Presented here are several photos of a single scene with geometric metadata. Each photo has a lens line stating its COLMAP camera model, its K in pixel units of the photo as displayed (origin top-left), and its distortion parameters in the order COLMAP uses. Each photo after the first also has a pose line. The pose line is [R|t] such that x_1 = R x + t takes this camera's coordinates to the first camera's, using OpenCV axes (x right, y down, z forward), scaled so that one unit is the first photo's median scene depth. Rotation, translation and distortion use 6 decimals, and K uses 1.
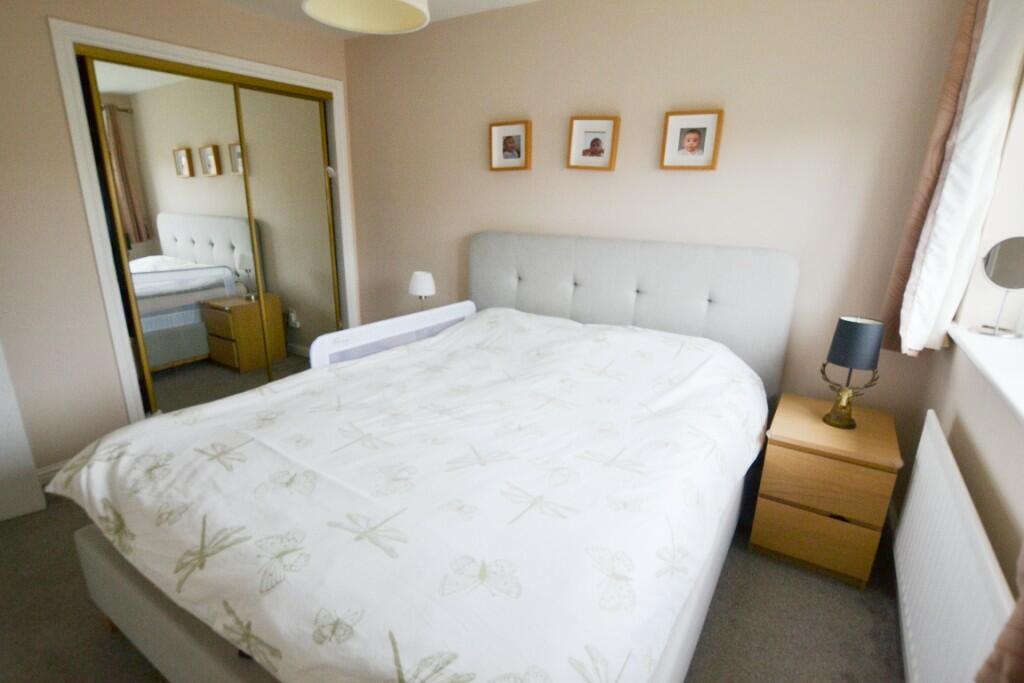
lens RADIAL K [[510.1, 0, 510.7], [0, 510.1, 345.5], [0, 0, 1]] dist [-0.022489, 0.000662]
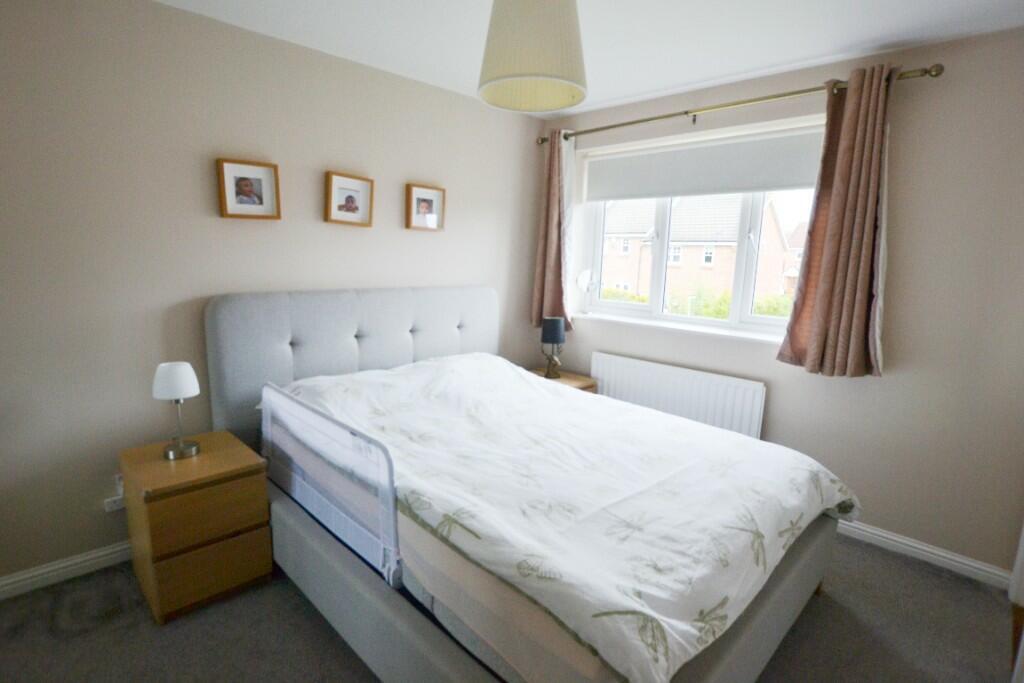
lens RADIAL K [[510.1, 0, 510.7], [0, 510.1, 345.5], [0, 0, 1]] dist [-0.022489, 0.000662]
pose [[0.218583, -0.181922, 0.958710, -0.886079], [0.255487, 0.958866, 0.123702, -0.172610], [-0.941779, 0.217899, 0.256071, 0.535434]]
